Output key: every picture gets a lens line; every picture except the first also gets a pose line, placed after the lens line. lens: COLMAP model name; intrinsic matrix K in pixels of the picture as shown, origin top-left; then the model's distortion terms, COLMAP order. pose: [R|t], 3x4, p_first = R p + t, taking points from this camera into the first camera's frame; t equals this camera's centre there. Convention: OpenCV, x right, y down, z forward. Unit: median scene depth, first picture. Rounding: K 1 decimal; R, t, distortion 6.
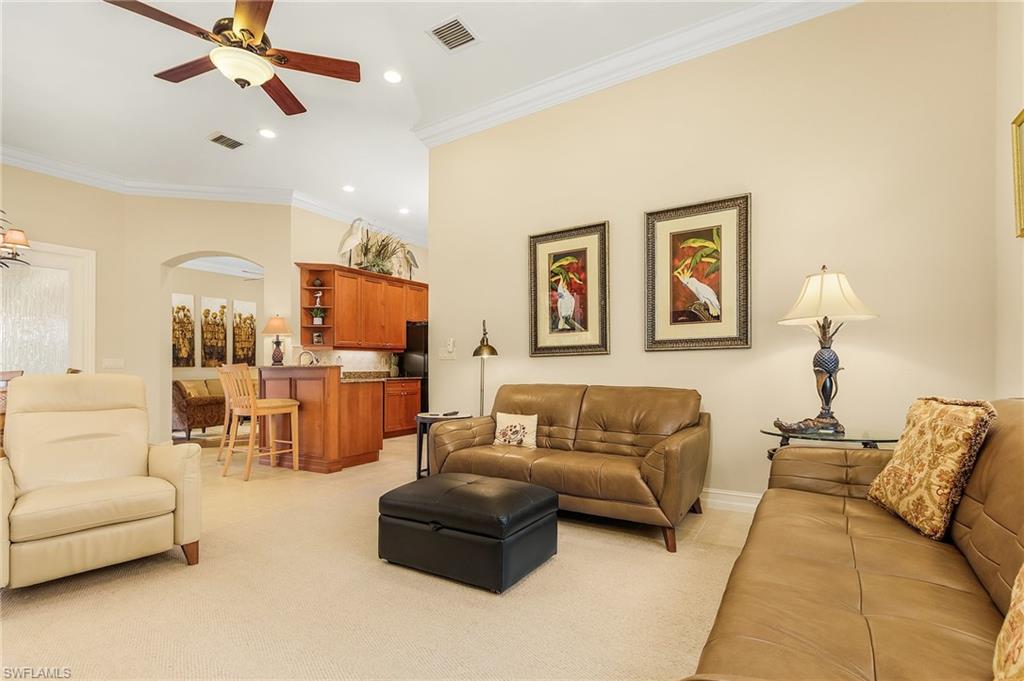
lens RADIAL K [[490.8, 0, 528.9], [0, 490.8, 371.9], [0, 0, 1]] dist [0.000085, 0.000237]
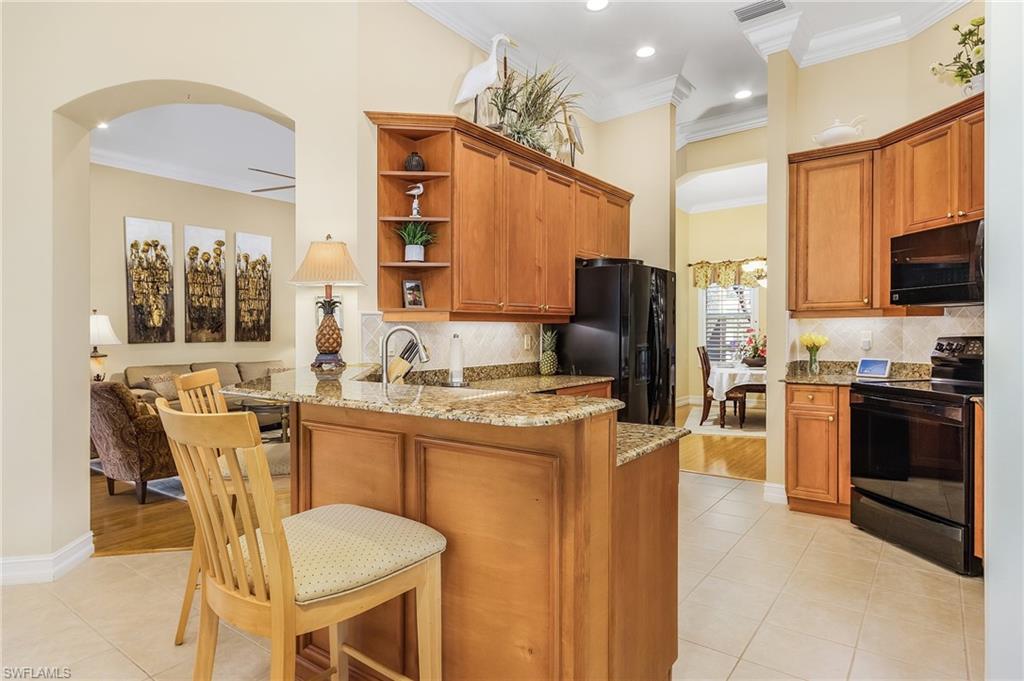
lens RADIAL K [[556.3, 0, 510.5], [0, 556.3, 336.4], [0, 0, 1]] dist [0.008037, 0.000461]
pose [[0.995298, 0.004856, -0.096739, -0.257476], [-0.004248, 0.999970, 0.006489, -0.029920], [0.096768, -0.006048, 0.995289, 0.452580]]
